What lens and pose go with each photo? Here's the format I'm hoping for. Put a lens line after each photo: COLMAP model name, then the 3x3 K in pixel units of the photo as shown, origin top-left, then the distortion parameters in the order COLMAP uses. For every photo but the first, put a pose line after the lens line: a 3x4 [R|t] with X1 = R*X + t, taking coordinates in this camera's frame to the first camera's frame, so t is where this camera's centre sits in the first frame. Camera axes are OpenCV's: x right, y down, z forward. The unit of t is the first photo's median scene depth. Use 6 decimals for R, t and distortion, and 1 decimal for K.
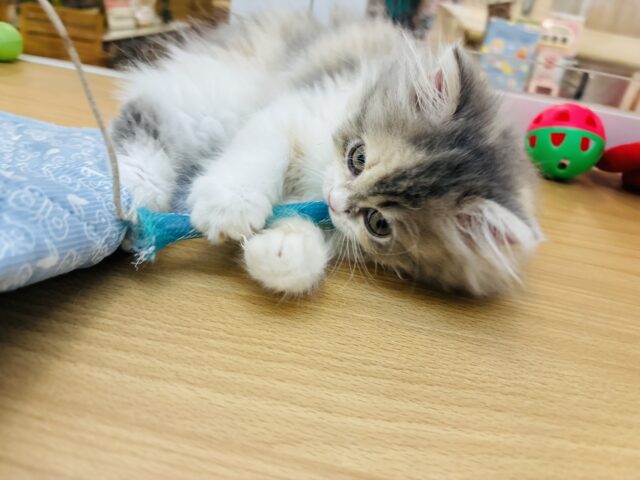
lens RADIAL K [[437.9, 0, 320.0], [0, 437.9, 240.0], [0, 0, 1]] dist [-0.032334, 0.008580]
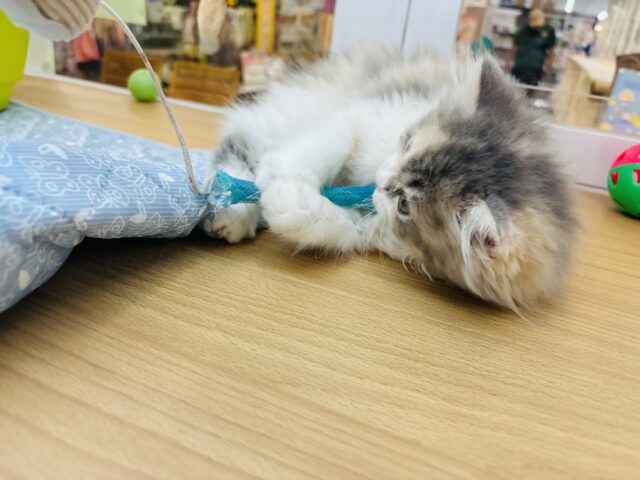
lens RADIAL K [[469.1, 0, 320.0], [0, 469.1, 240.0], [0, 0, 1]] dist [-0.002039, -0.049668]
pose [[0.965101, 0.085305, -0.247594, 0.248294], [-0.118473, 0.985398, -0.122293, 0.208500], [0.233546, 0.147358, 0.961115, -0.213379]]
